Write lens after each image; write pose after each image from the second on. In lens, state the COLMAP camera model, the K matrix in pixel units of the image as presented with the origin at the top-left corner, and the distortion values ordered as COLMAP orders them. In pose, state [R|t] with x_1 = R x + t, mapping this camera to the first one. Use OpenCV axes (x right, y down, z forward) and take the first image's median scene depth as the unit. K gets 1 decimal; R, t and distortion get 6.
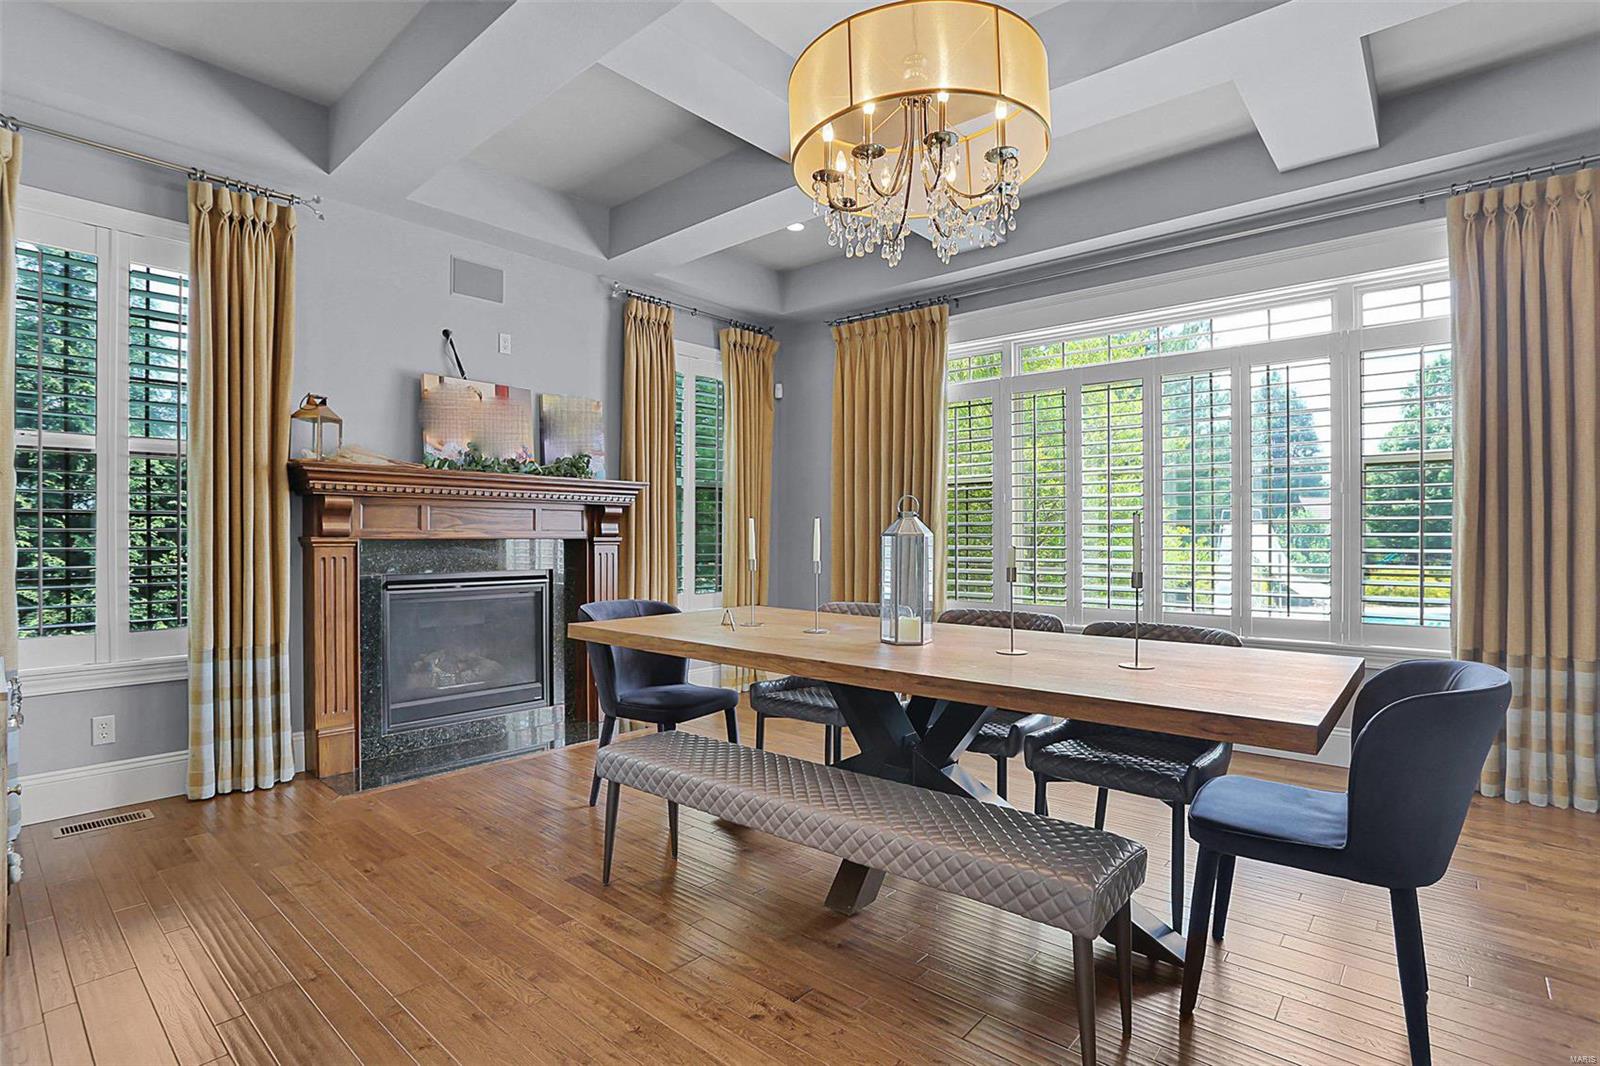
lens RADIAL K [[774.3, 0, 800.0], [0, 774.3, 533.0], [0, 0, 1]] dist [-0.071958, 0.025922]
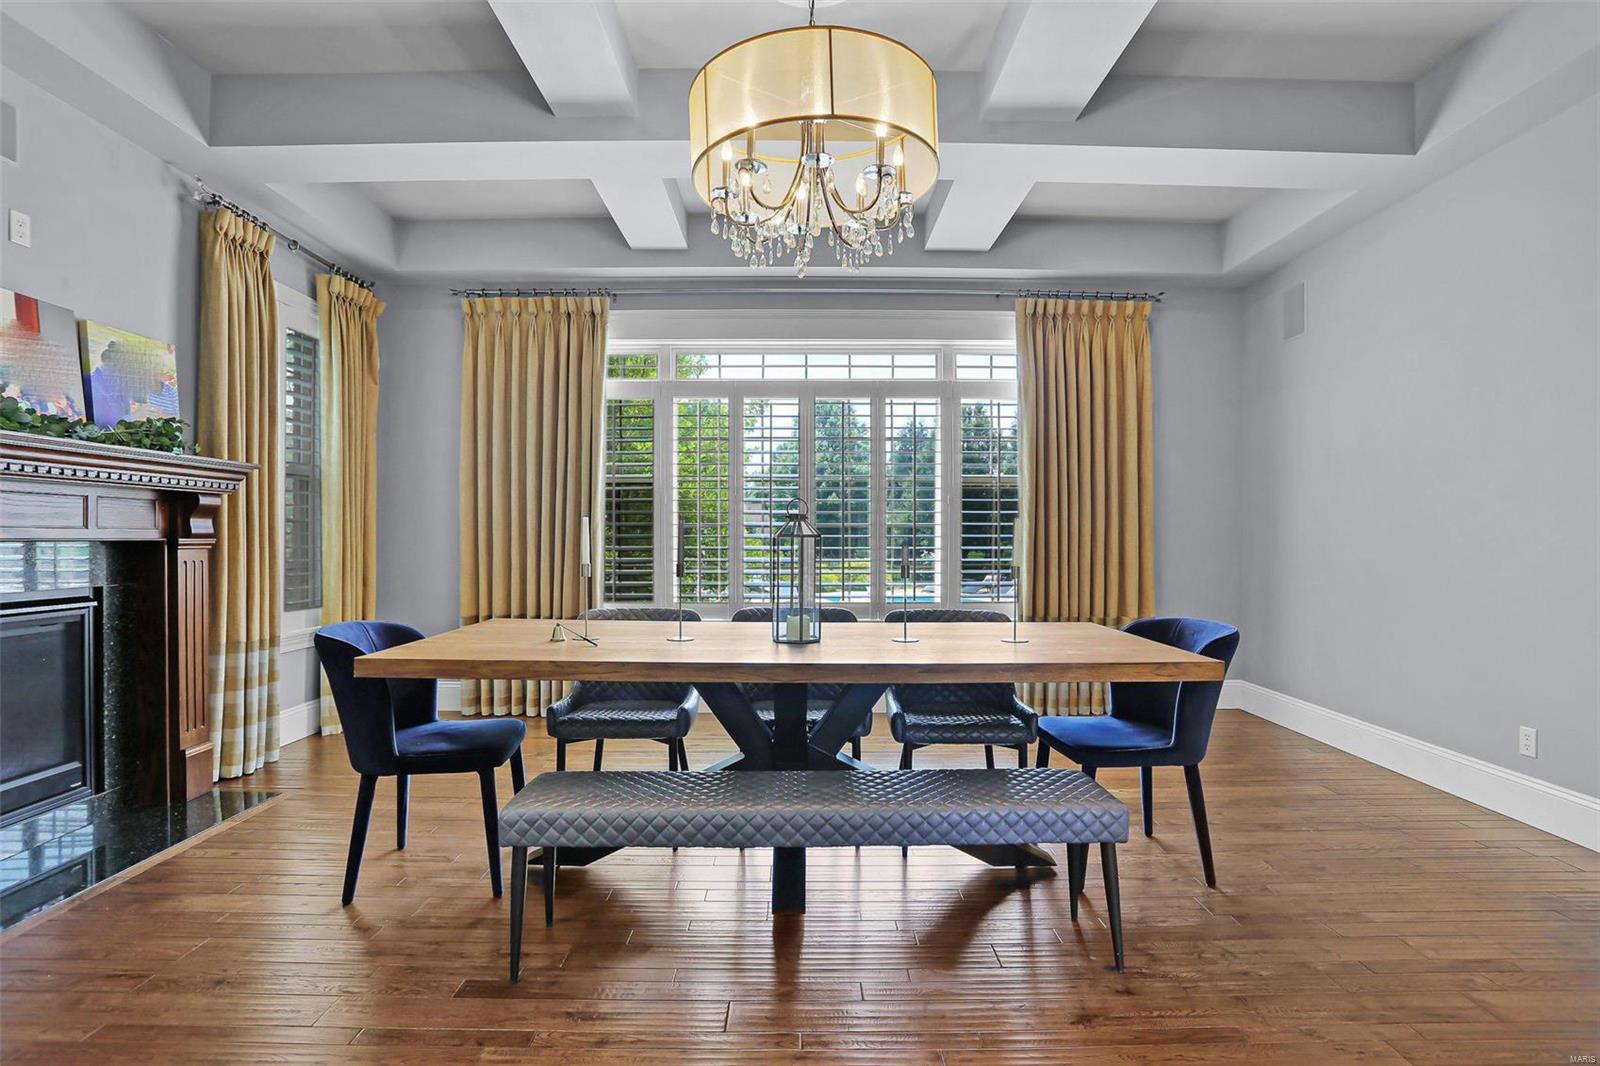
lens RADIAL K [[774.3, 0, 800.0], [0, 774.3, 533.0], [0, 0, 1]] dist [-0.071958, 0.025922]
pose [[0.753124, 0.003326, 0.657870, -0.284111], [-0.002756, 0.999994, -0.001900, 0.000418], [-0.657873, -0.000382, 0.753129, 0.120568]]
